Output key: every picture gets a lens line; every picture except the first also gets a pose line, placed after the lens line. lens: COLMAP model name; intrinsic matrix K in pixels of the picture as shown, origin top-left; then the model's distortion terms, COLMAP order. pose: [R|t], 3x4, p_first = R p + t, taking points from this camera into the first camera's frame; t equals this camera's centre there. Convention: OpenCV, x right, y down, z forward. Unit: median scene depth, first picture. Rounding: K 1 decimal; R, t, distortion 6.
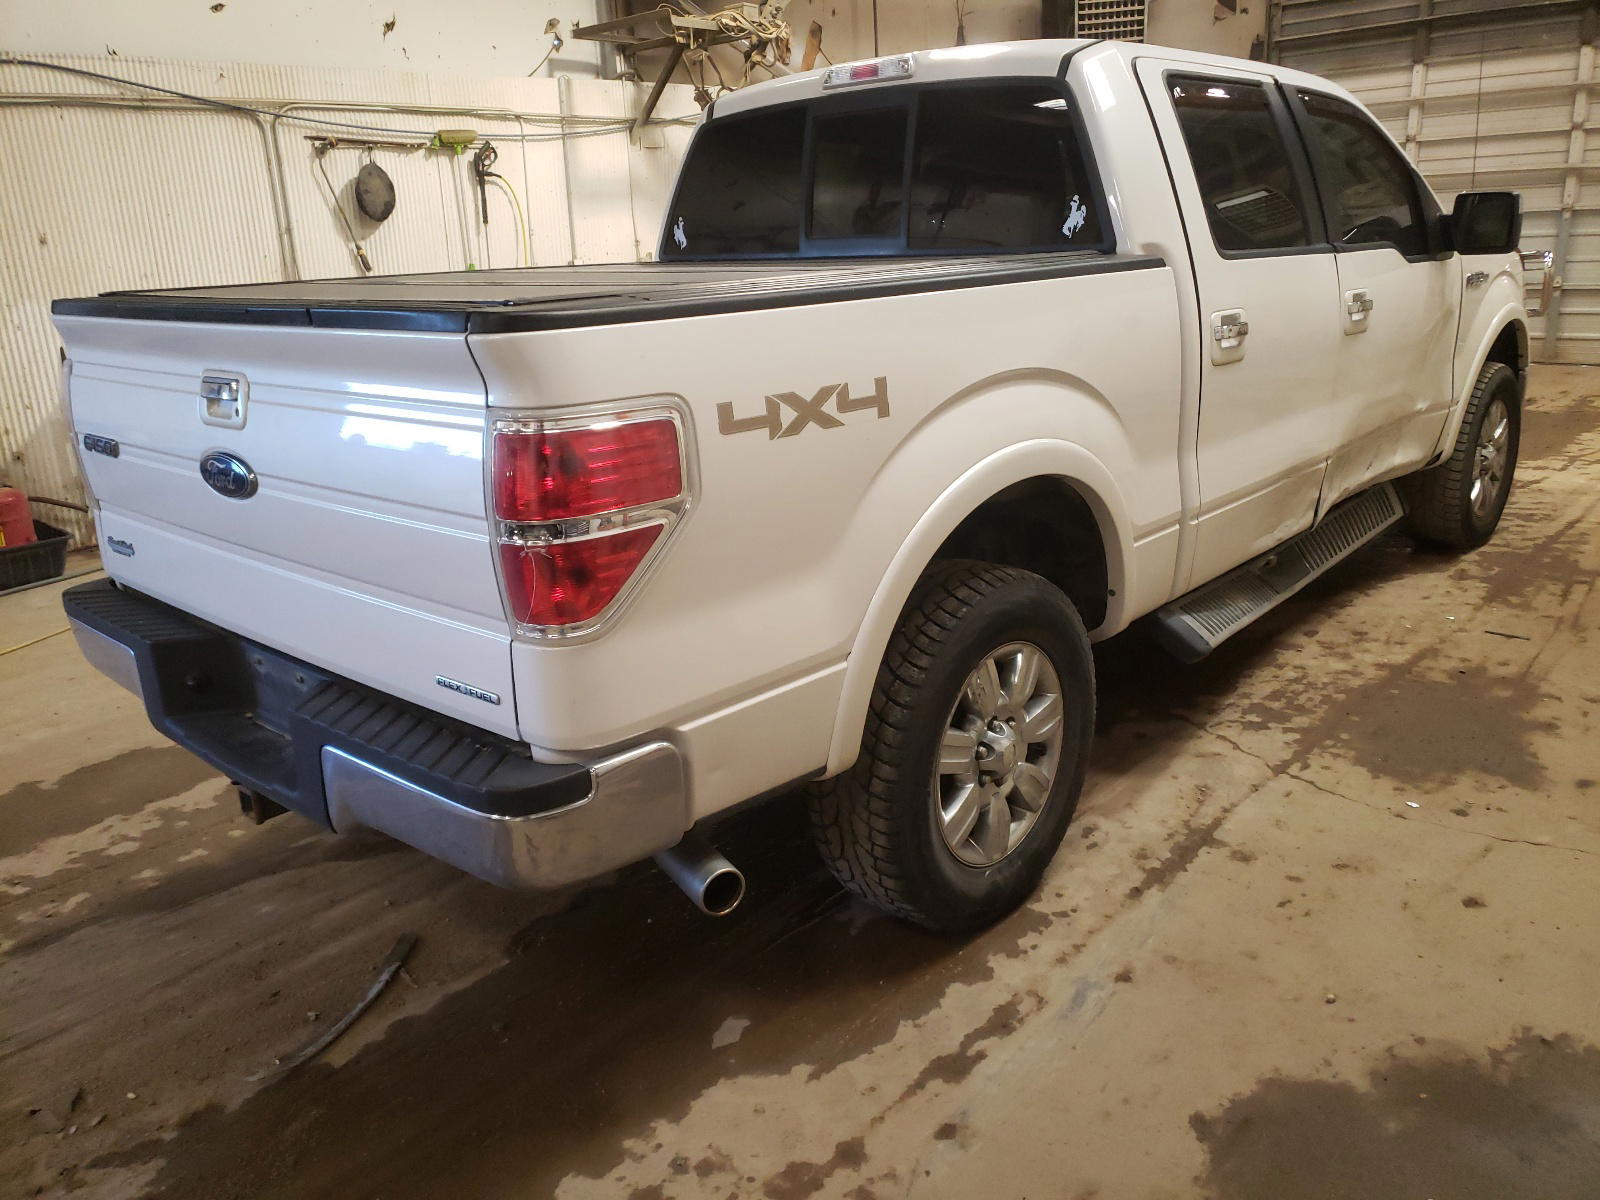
lens RADIAL K [[1244.2, 0, 797.5], [0, 1244.2, 597.9], [0, 0, 1]] dist [0.000054, 0.017726]
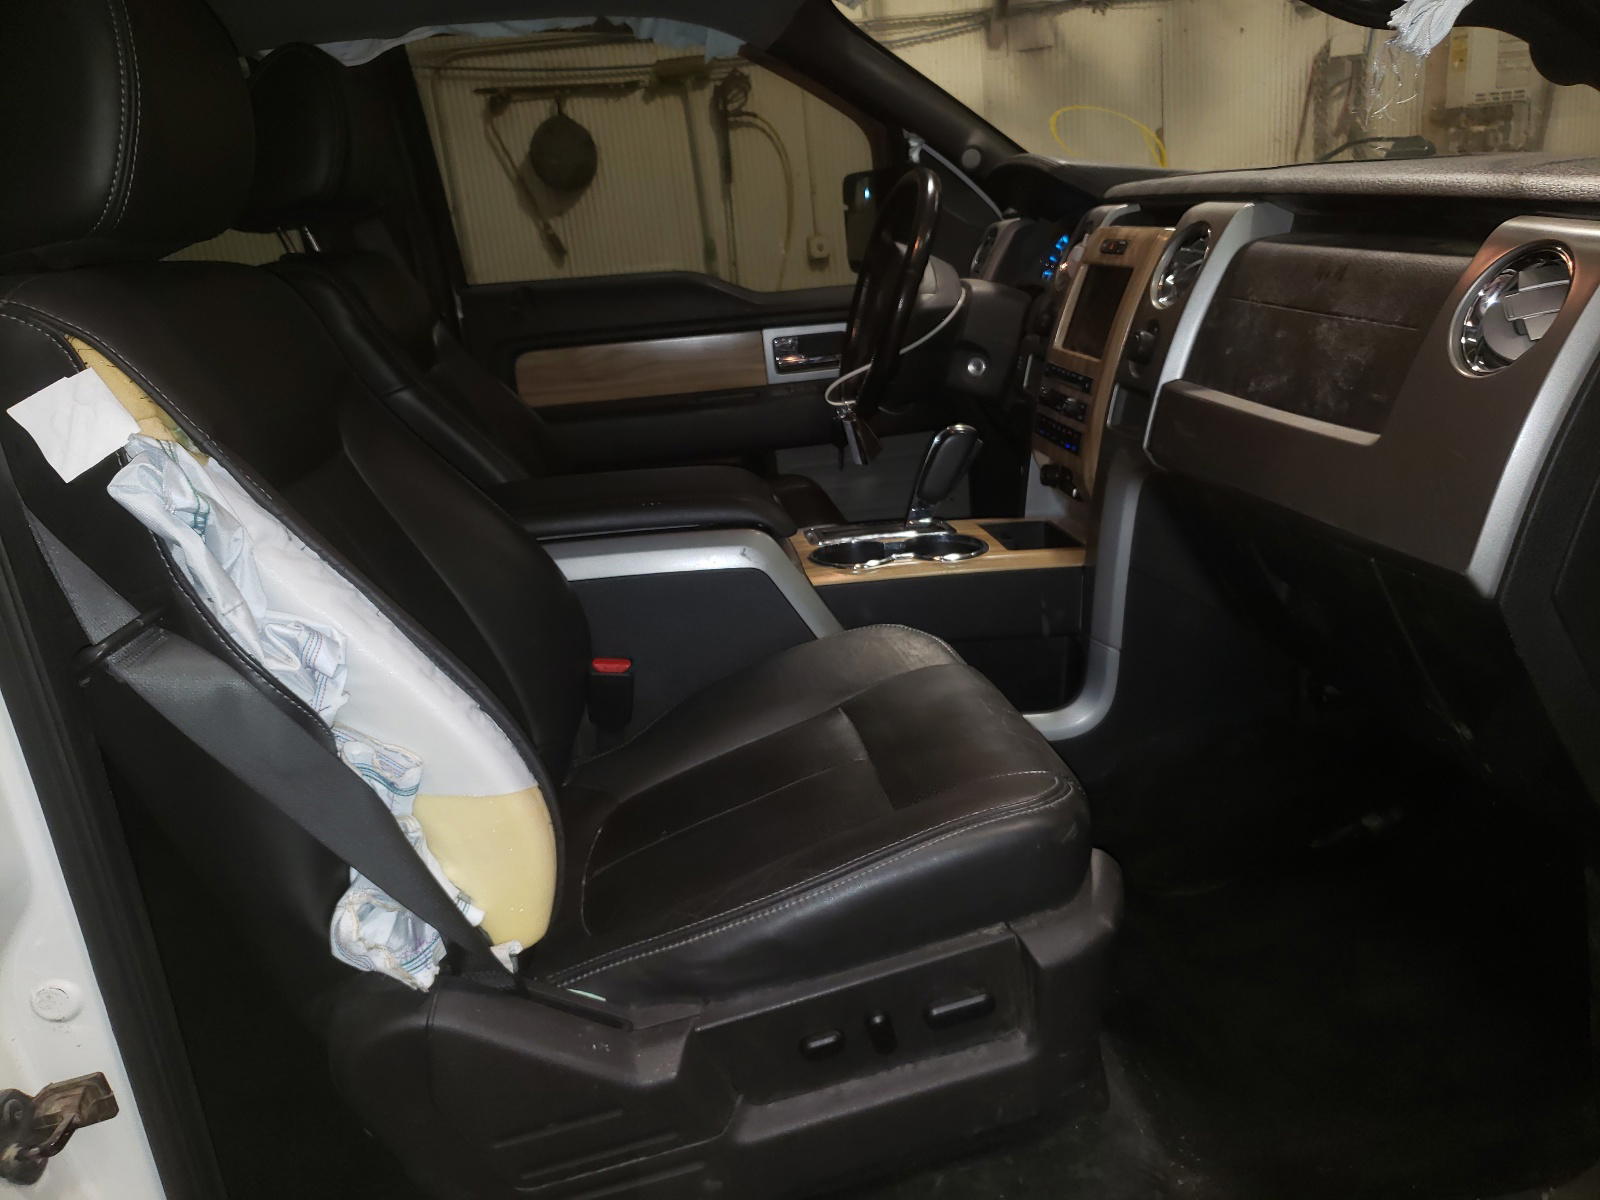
lens RADIAL K [[1238.8, 0, 803.6], [0, 1238.8, 592.3], [0, 0, 1]] dist [0.012346, 0.005448]
pose [[0.762246, 0.166514, -0.625504, 0.501711], [-0.128554, 0.986039, 0.105834, -0.253389], [0.634394, -0.000260, 0.773010, 0.801060]]
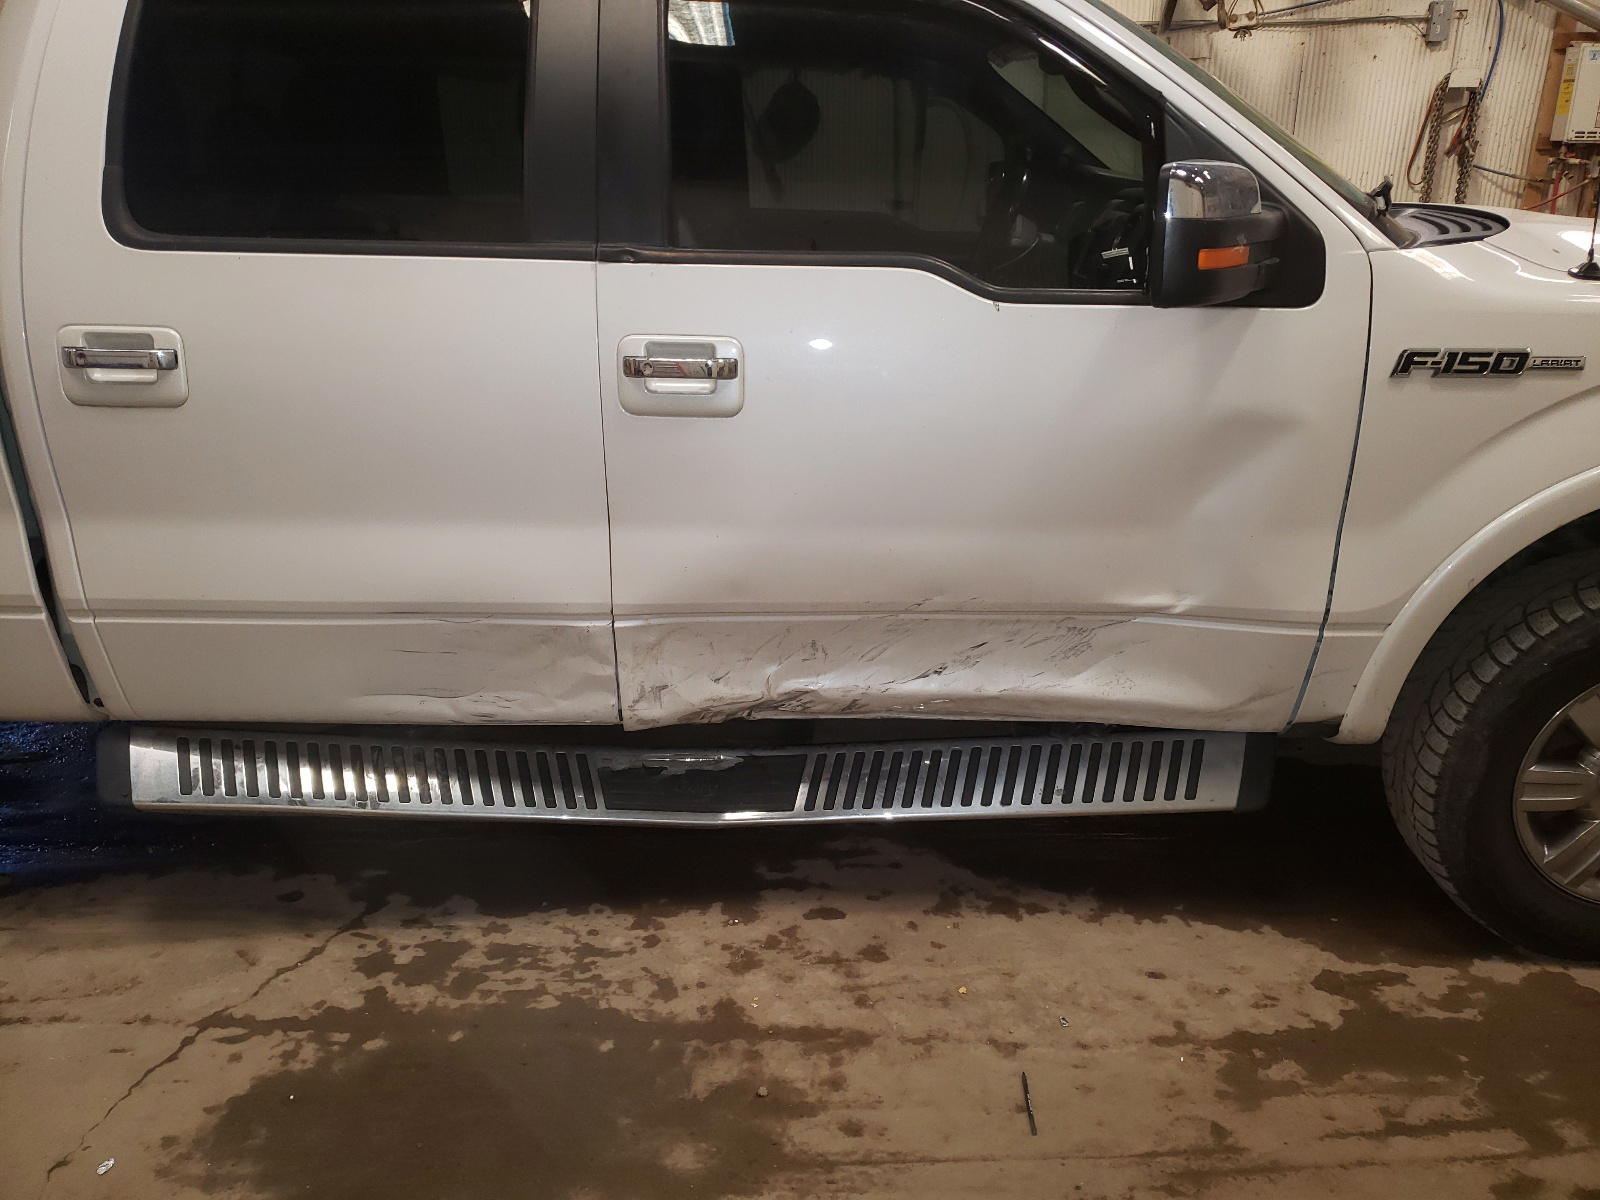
lens RADIAL K [[1238.8, 0, 791.9], [0, 1238.8, 593.4], [0, 0, 1]] dist [0.012346, 0.005448]
pose [[0.652168, 0.288092, -0.701199, 0.743977], [-0.244091, 0.955516, 0.165556, -0.202239], [0.717702, 0.063186, 0.693477, 0.556279]]
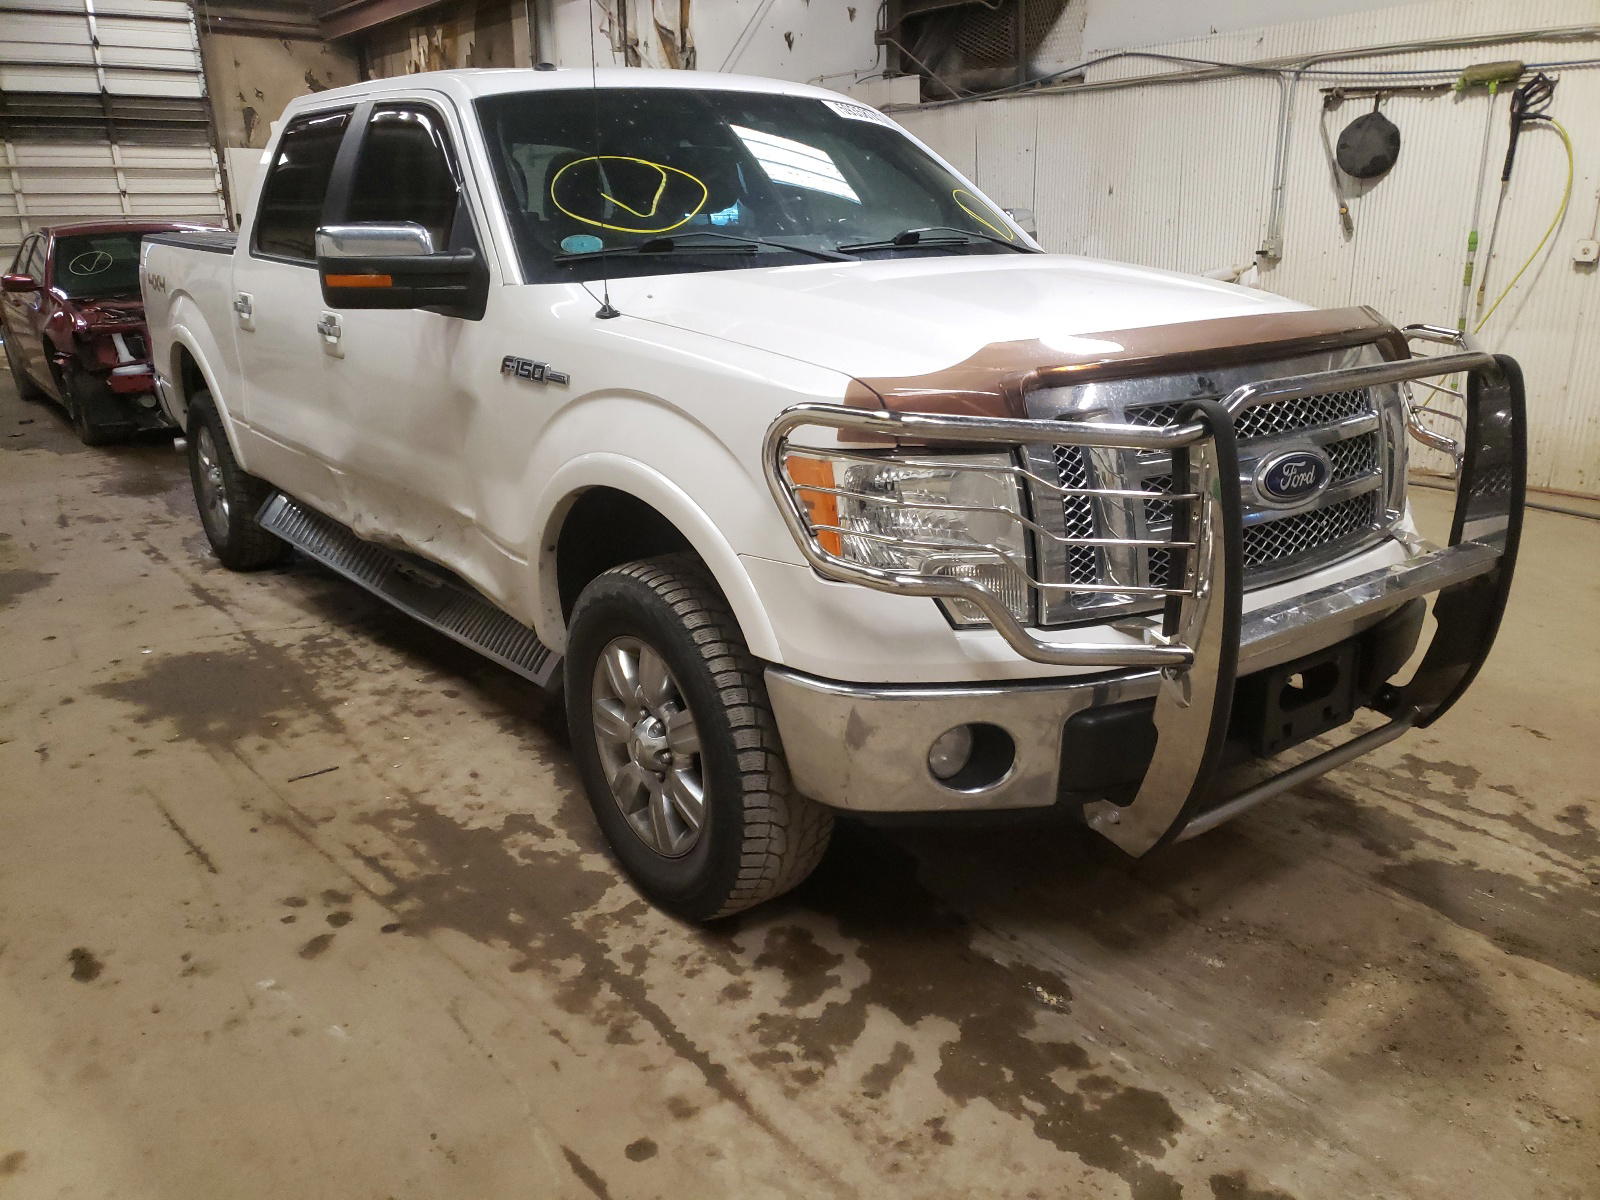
lens RADIAL K [[1244.2, 0, 803.7], [0, 1244.2, 614.3], [0, 0, 1]] dist [0.000054, 0.017726]
pose [[-0.174707, 0.356748, -0.917719, 1.153149], [-0.266439, 0.880151, 0.392867, -0.440207], [0.947886, 0.313153, -0.058717, 1.243088]]
